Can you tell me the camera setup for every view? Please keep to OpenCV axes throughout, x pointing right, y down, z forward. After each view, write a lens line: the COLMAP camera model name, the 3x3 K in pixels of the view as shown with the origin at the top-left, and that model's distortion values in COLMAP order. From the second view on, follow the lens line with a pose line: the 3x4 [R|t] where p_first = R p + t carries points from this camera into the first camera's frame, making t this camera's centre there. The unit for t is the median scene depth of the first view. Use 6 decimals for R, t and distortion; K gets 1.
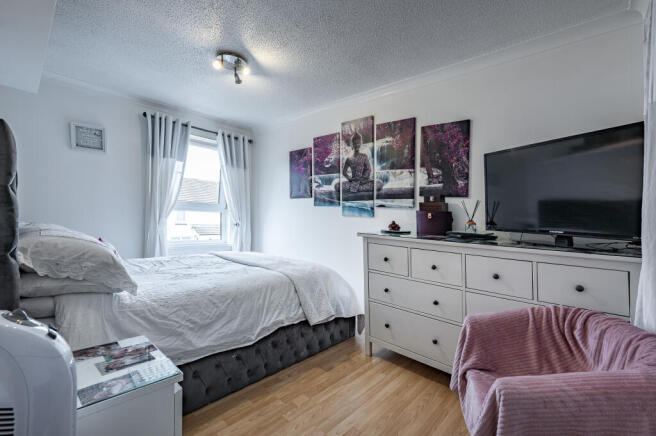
lens RADIAL K [[273.6, 0, 327.8], [0, 273.6, 209.9], [0, 0, 1]] dist [0.000484, -0.000037]
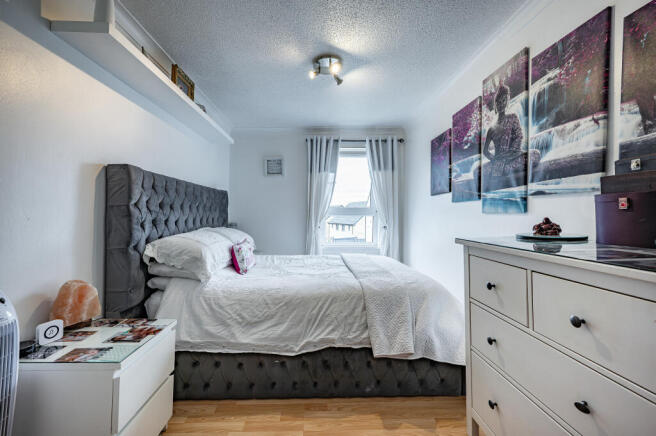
lens RADIAL K [[256.1, 0, 328.0], [0, 256.1, 218.0], [0, 0, 1]] dist [-0.000357, -0.000024]
pose [[0.700793, -0.037974, -0.712353, 0.258036], [0.049156, 0.998779, -0.004885, 0.018766], [0.711669, -0.031593, 0.701804, 0.282241]]
